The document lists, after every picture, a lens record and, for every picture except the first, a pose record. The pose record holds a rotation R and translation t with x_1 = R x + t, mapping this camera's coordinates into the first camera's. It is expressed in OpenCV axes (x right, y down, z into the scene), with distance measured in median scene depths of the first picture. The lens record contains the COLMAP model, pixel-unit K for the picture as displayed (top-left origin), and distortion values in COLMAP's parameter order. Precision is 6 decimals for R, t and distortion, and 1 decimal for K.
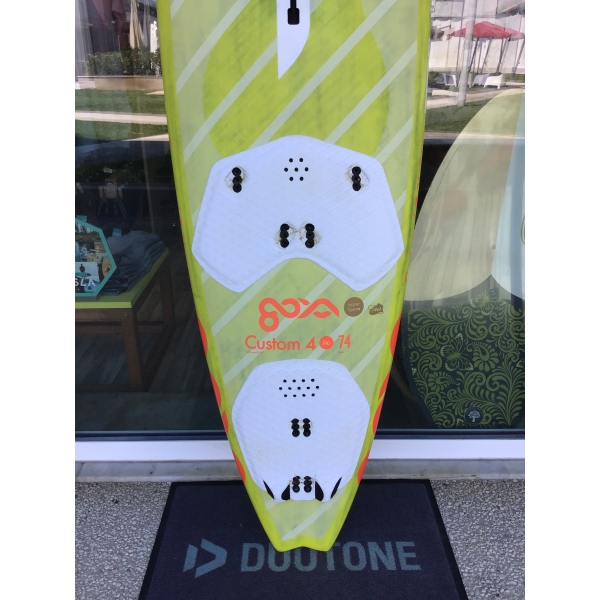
lens RADIAL K [[547.3, 0, 306.2], [0, 547.3, 287.2], [0, 0, 1]] dist [0.042043, 0.000000]
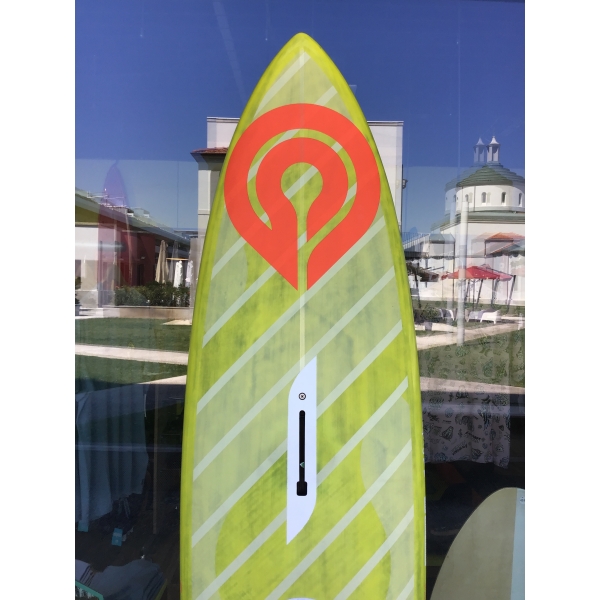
lens RADIAL K [[547.3, 0, 311.7], [0, 547.3, 299.9], [0, 0, 1]] dist [0.042043, 0.000000]
pose [[0.999896, 0.013380, -0.005292, -0.001639], [-0.014387, 0.935269, -0.353646, -0.278636], [0.000217, 0.353685, 0.935364, -0.112009]]
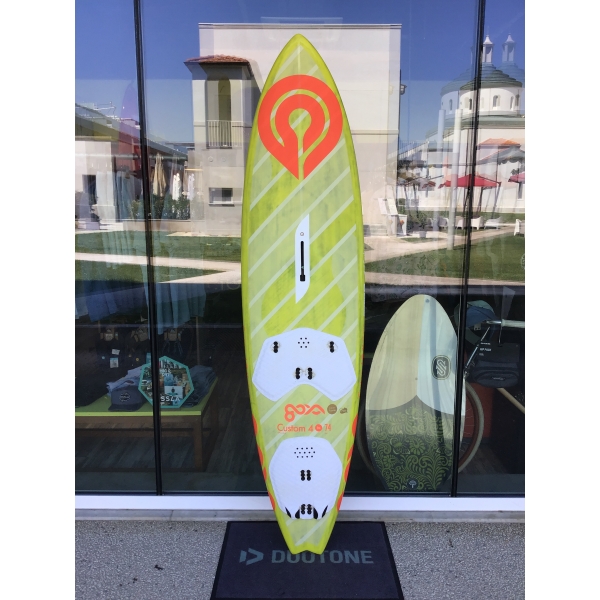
lens RADIAL K [[547.3, 0, 300.3], [0, 547.3, 303.8], [0, 0, 1]] dist [0.042043, 0.000000]
pose [[0.999811, 0.000145, -0.019459, 0.006843], [-0.003957, 0.980597, -0.195995, 0.036774], [0.019053, 0.196035, 0.980412, -0.742987]]
